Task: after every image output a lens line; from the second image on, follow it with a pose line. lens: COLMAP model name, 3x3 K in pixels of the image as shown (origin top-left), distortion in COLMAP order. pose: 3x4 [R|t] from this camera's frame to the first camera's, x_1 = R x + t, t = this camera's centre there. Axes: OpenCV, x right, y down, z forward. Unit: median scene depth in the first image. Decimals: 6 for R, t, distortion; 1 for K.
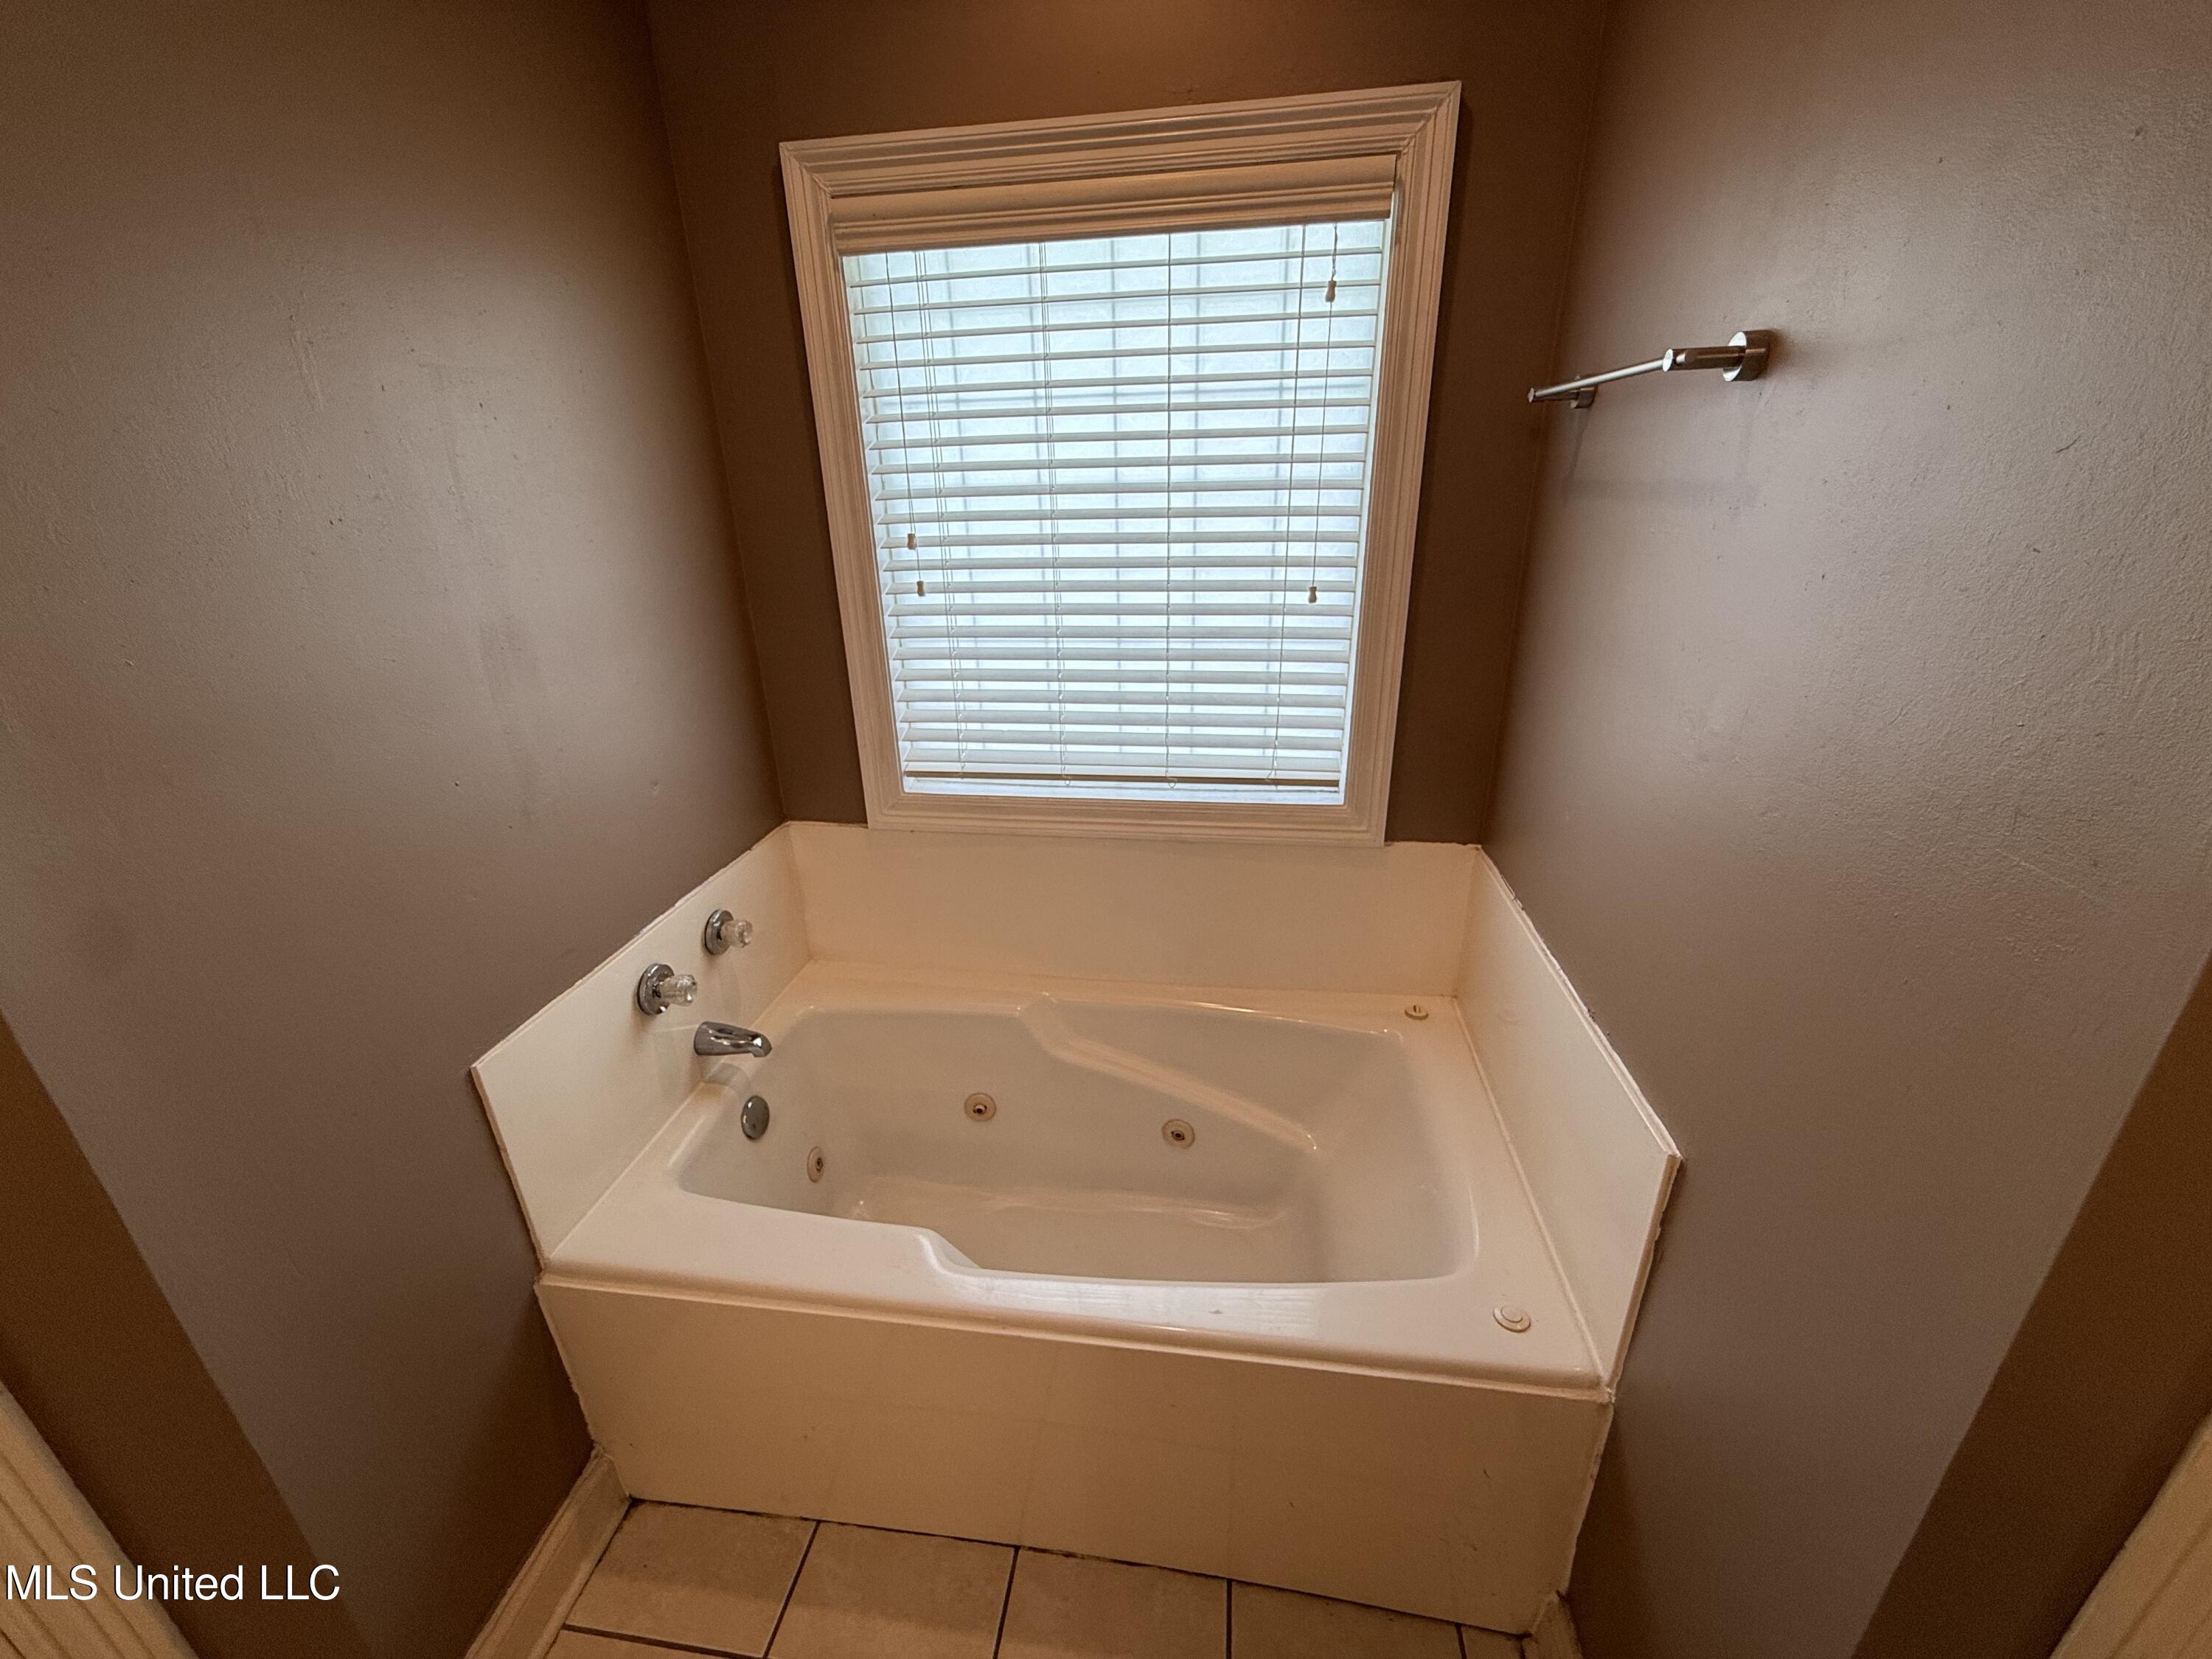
lens RADIAL K [[880.8, 0, 1097.9], [0, 880.8, 832.3], [0, 0, 1]] dist [-0.000915, -0.000005]
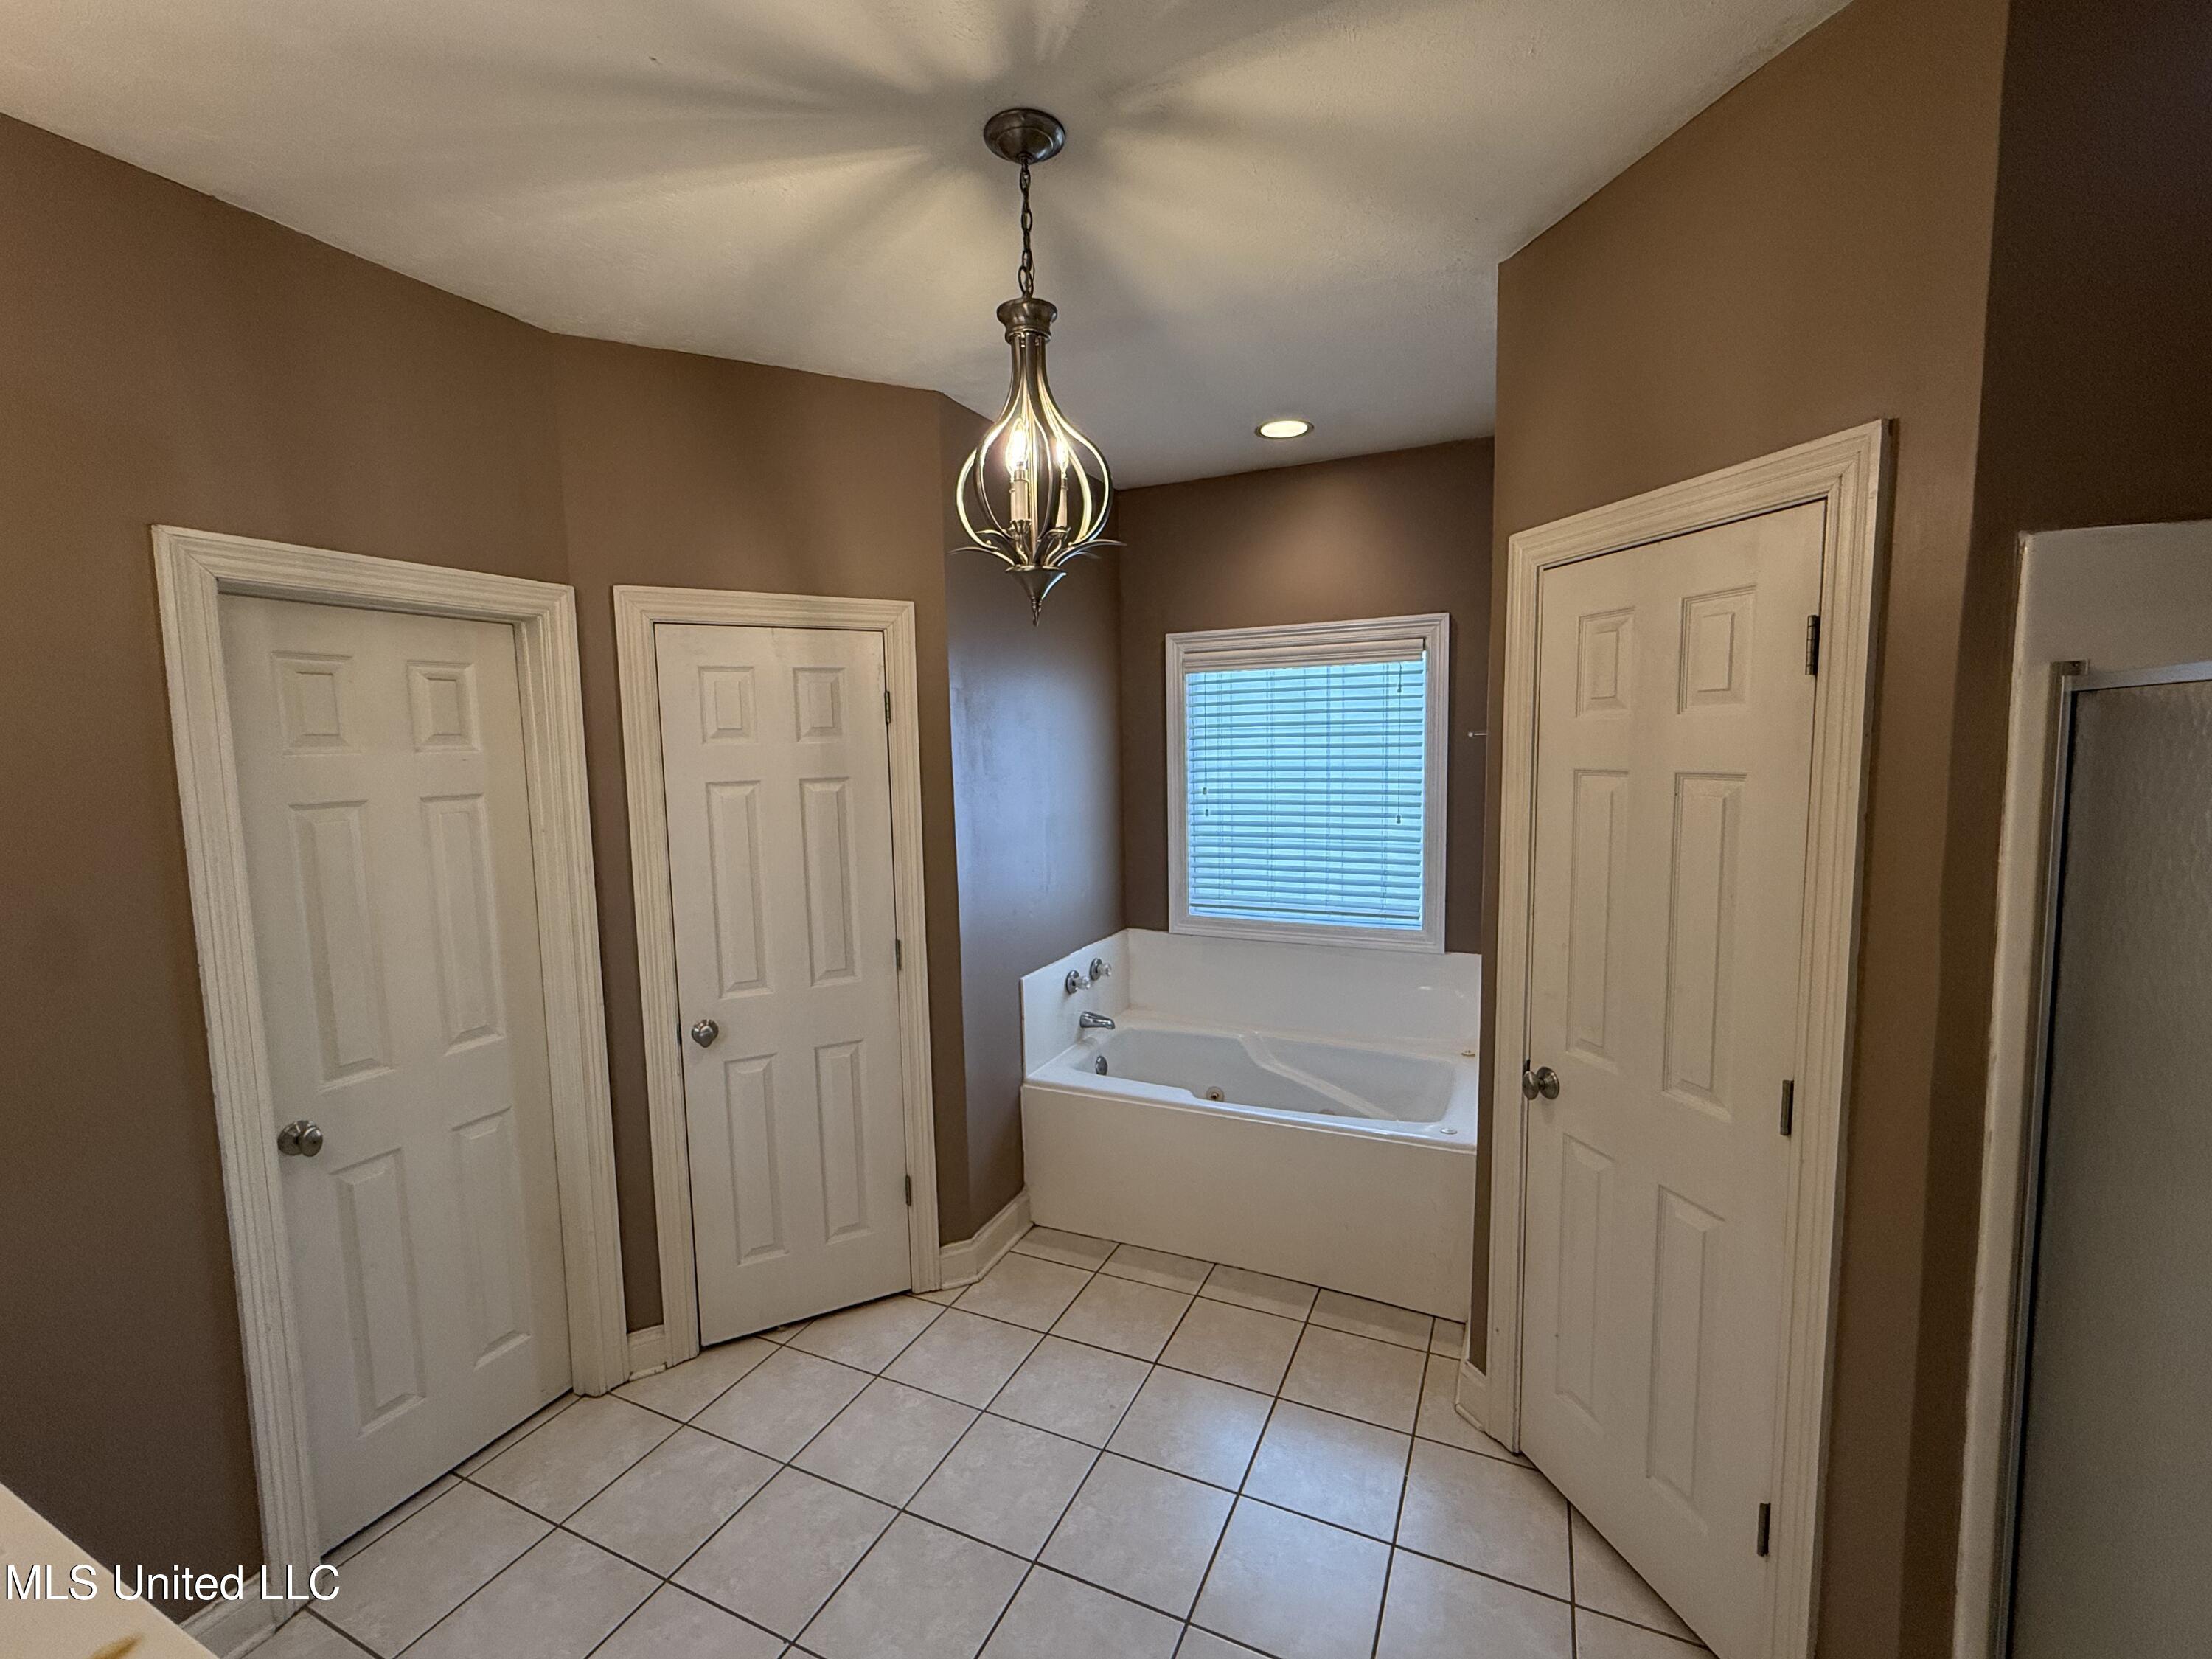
lens RADIAL K [[927.8, 0, 1106.0], [0, 927.8, 829.5], [0, 0, 1]] dist [-0.001310, 0.000014]
pose [[0.958748, 0.032323, -0.282412, 0.197332], [-0.111055, 0.957145, -0.267469, 0.389067], [0.261664, 0.287799, 0.921251, -1.111161]]
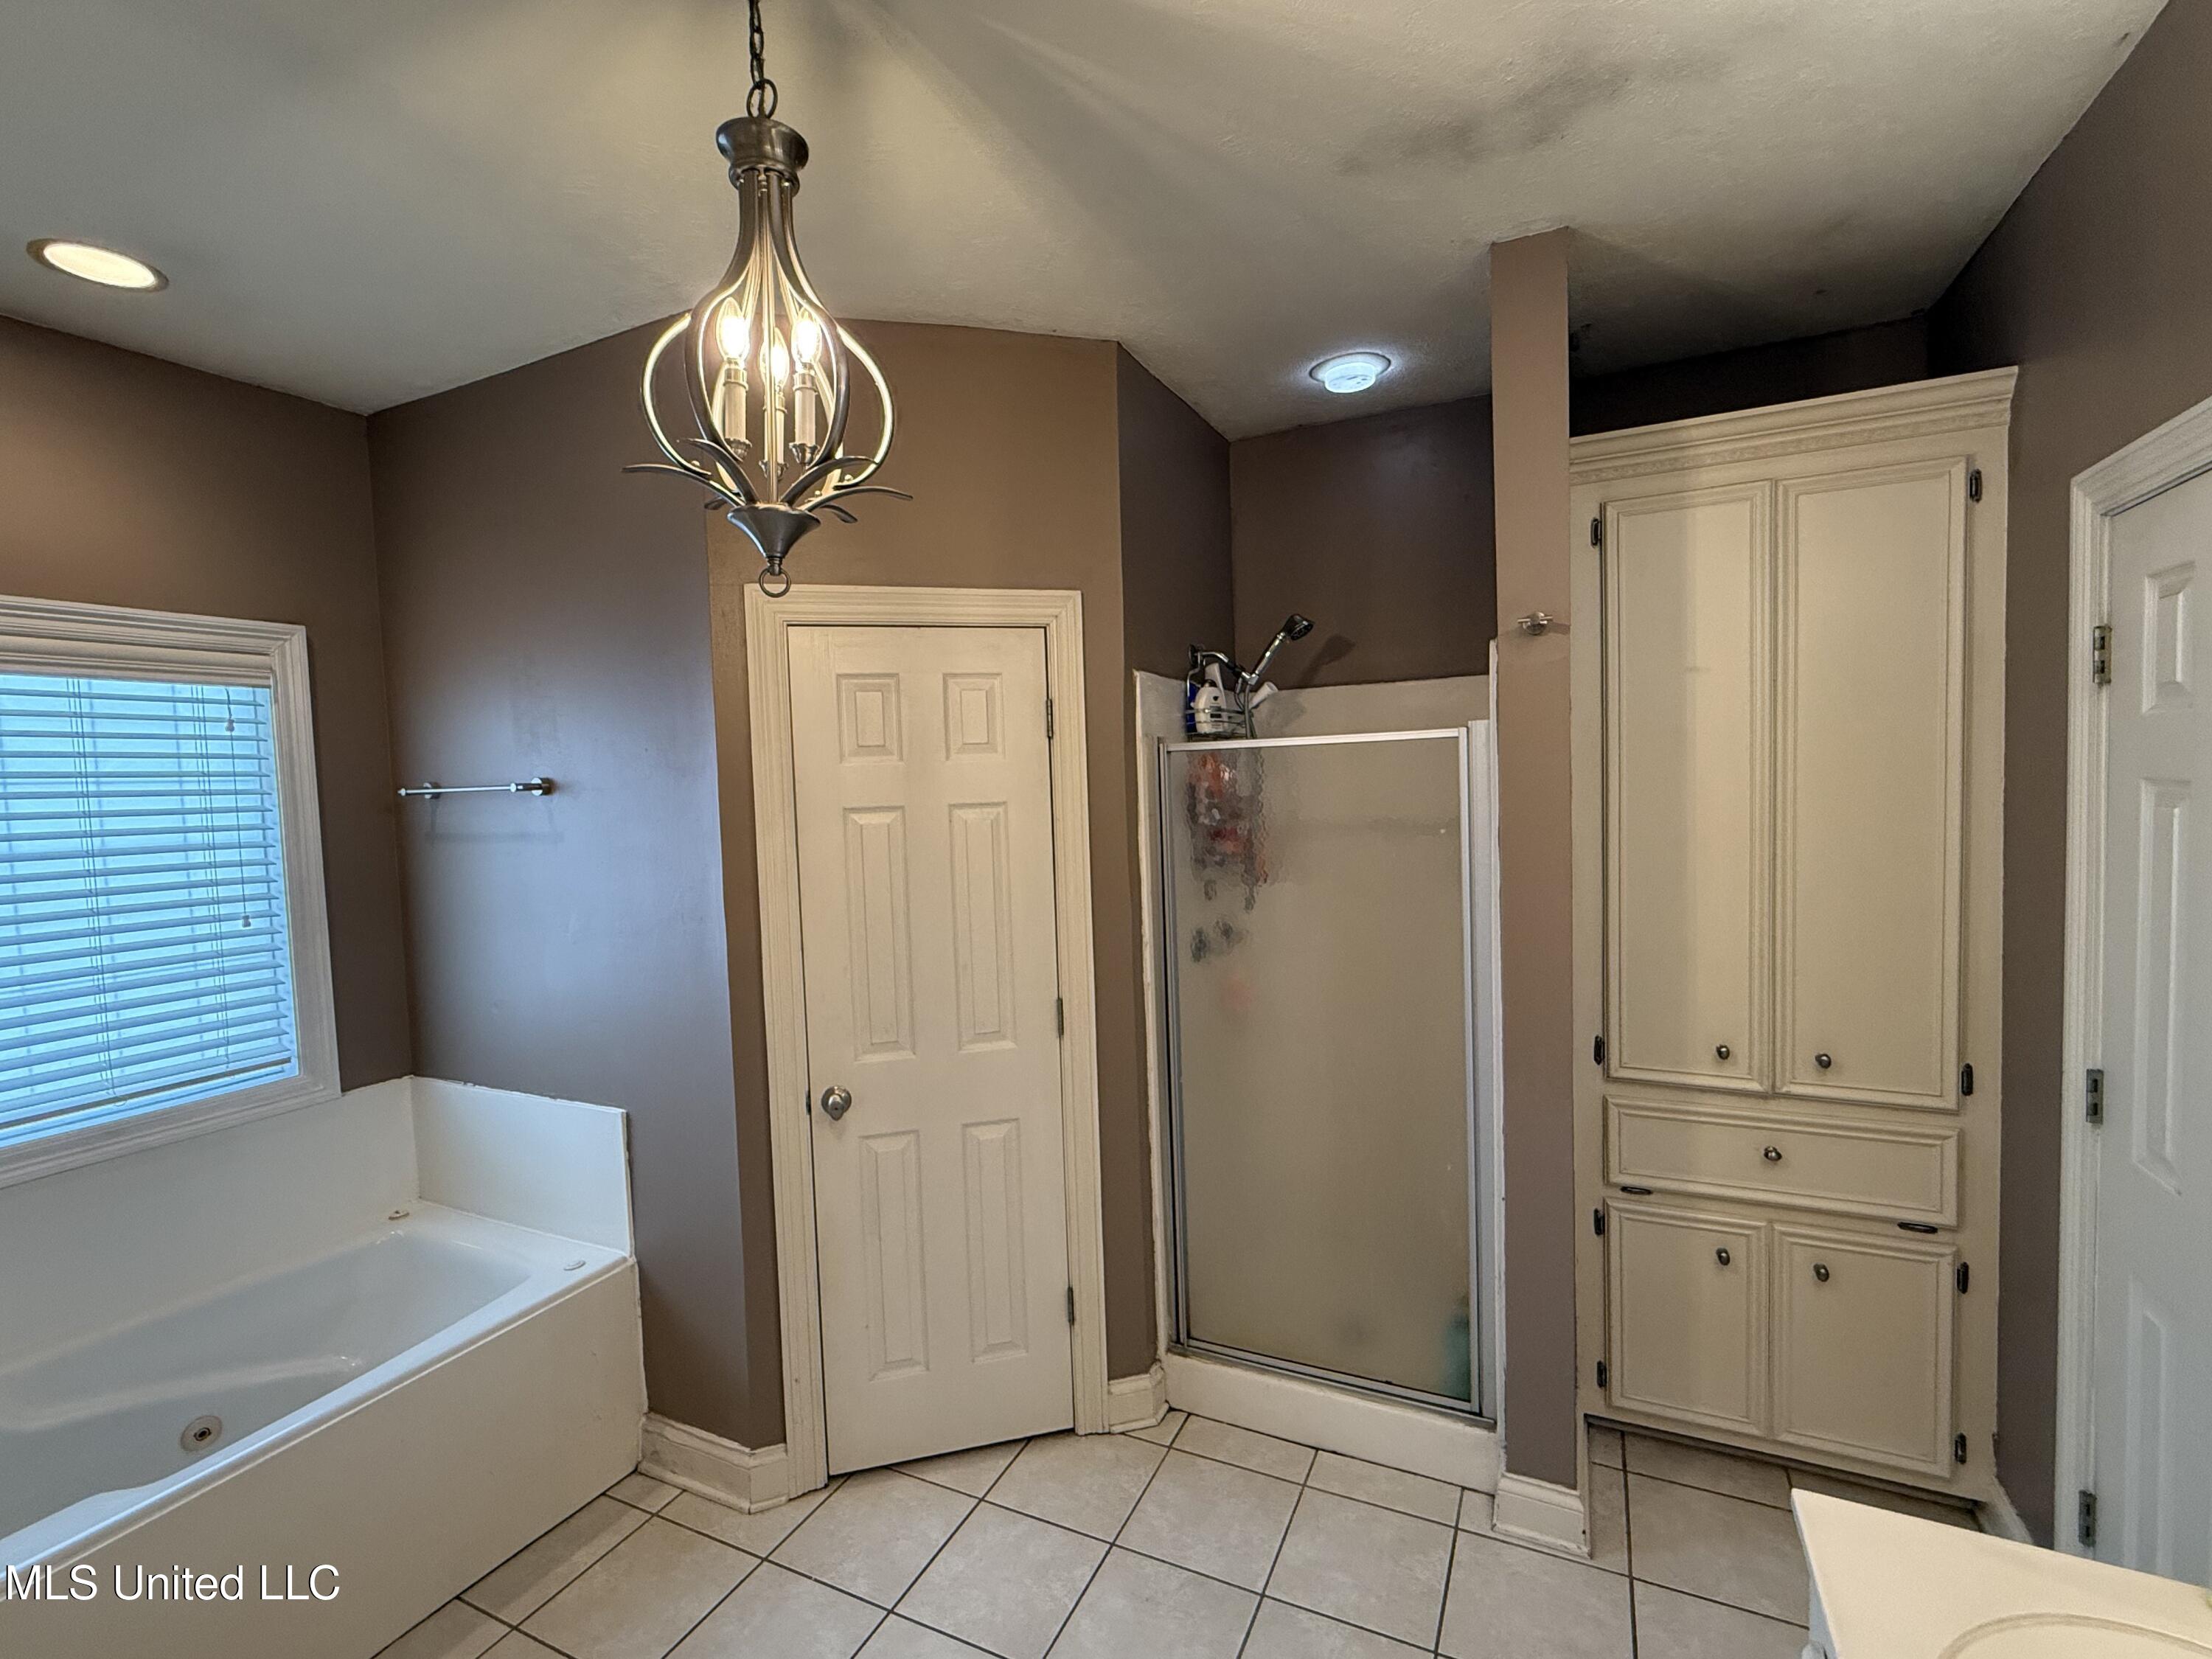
lens RADIAL K [[1107.2, 0, 1093.8], [0, 1107.2, 815.3], [0, 0, 1]] dist [0.000611, 0.024326]
pose [[0.320386, -0.025107, 0.946954, -0.939736], [0.381600, 0.918372, -0.104759, 0.249532], [-0.867026, 0.394922, 0.303814, -0.691525]]
